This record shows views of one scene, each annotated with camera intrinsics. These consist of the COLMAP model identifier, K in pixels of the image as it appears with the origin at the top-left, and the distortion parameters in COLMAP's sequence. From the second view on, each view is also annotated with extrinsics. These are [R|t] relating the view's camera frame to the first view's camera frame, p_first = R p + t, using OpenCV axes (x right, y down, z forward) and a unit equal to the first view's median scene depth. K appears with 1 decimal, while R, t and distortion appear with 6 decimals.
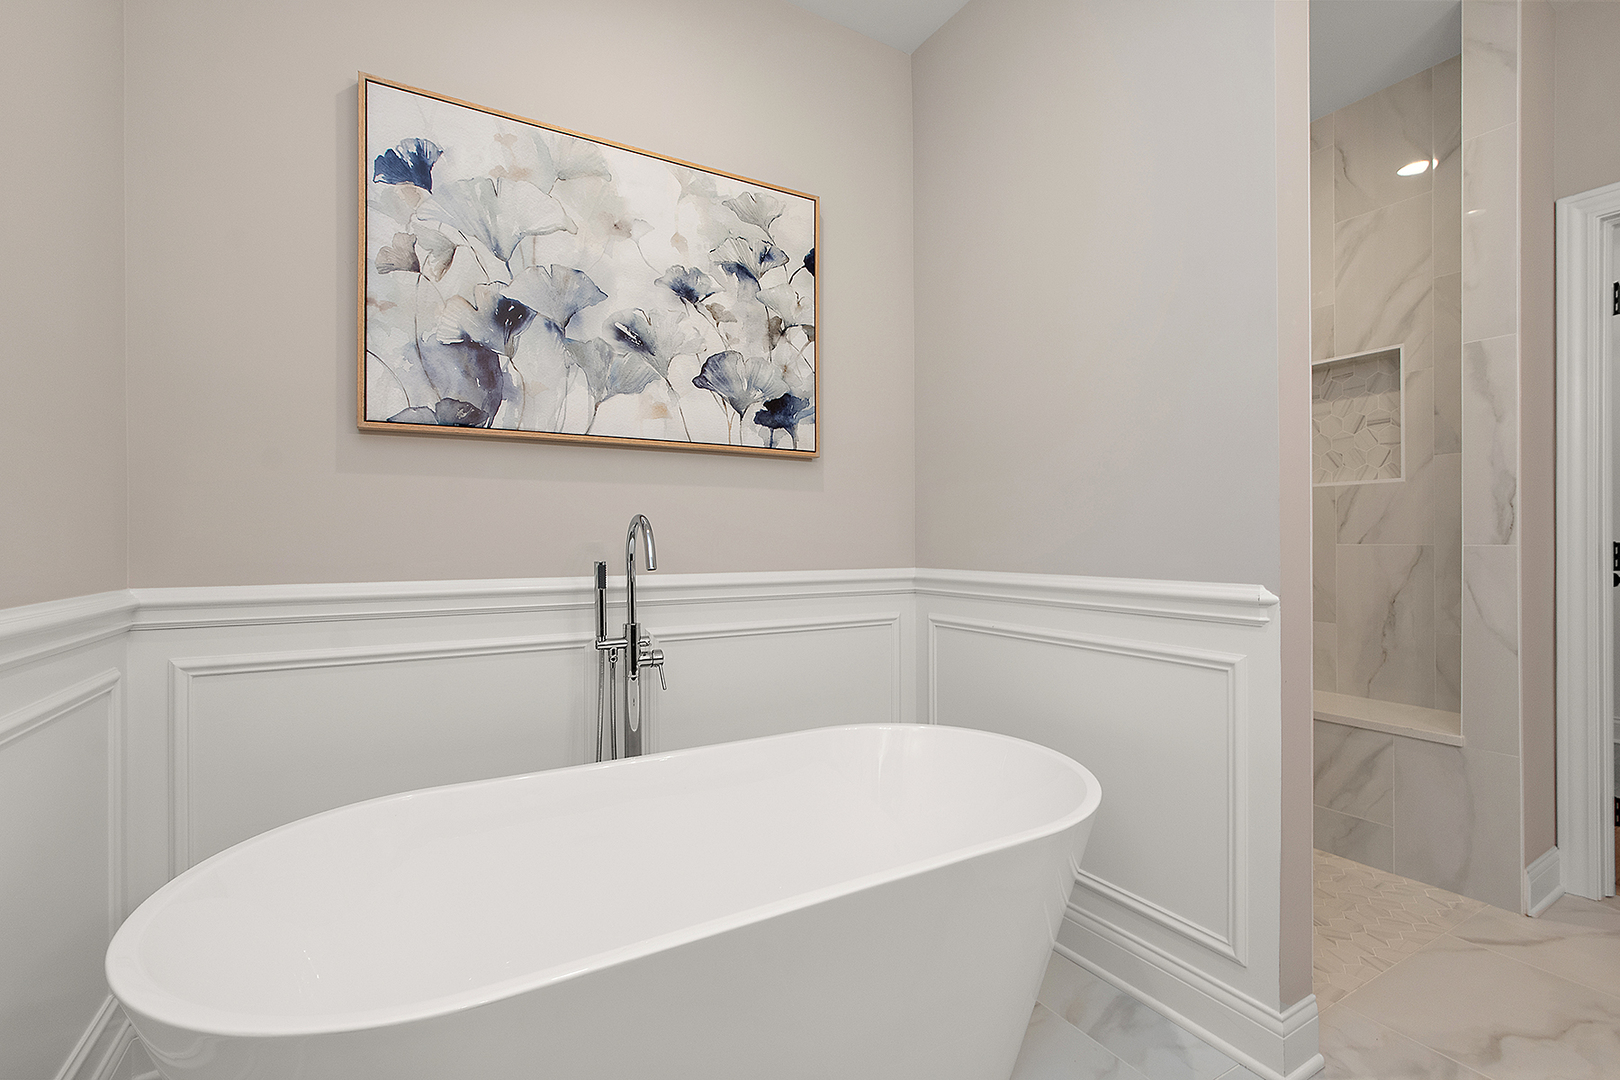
lens RADIAL K [[724.7, 0, 801.4], [0, 724.7, 534.3], [0, 0, 1]] dist [-0.000834, 0.001320]
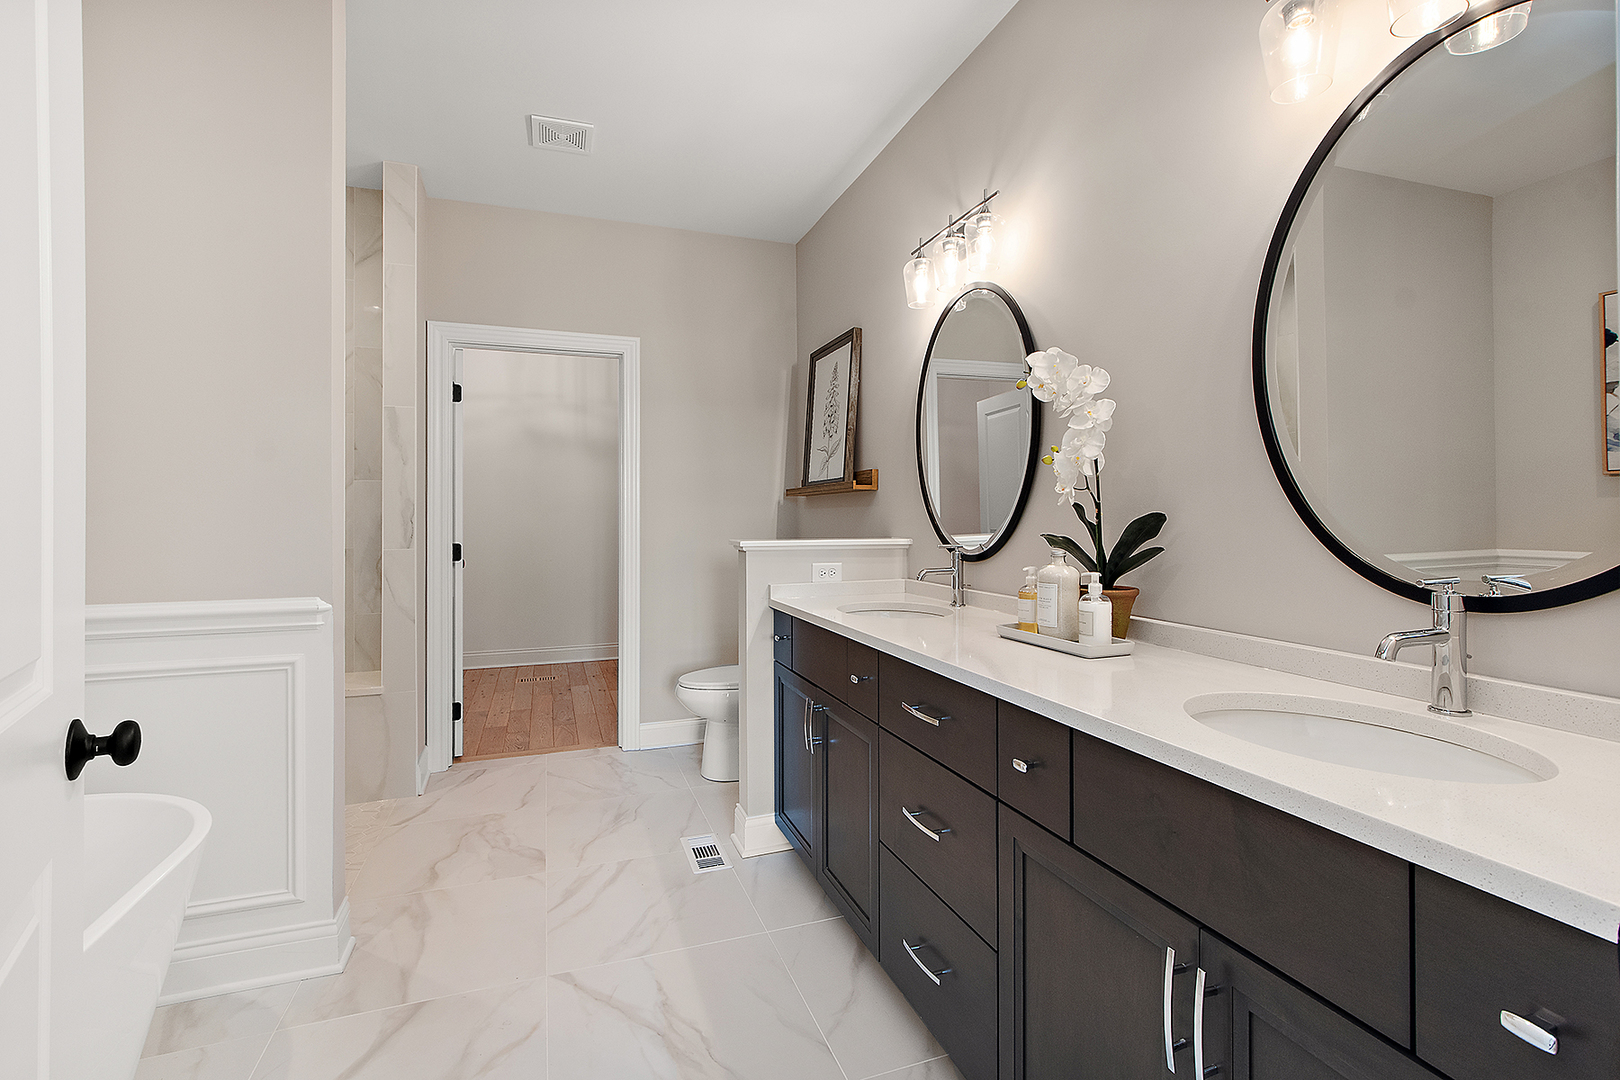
lens RADIAL K [[724.7, 0, 824.7], [0, 724.7, 518.3], [0, 0, 1]] dist [-0.000834, 0.001320]
pose [[0.158256, -0.002397, 0.987395, -0.340629], [-0.000304, 0.999997, 0.002476, -0.050543], [-0.987398, -0.000692, 0.158255, -0.064613]]
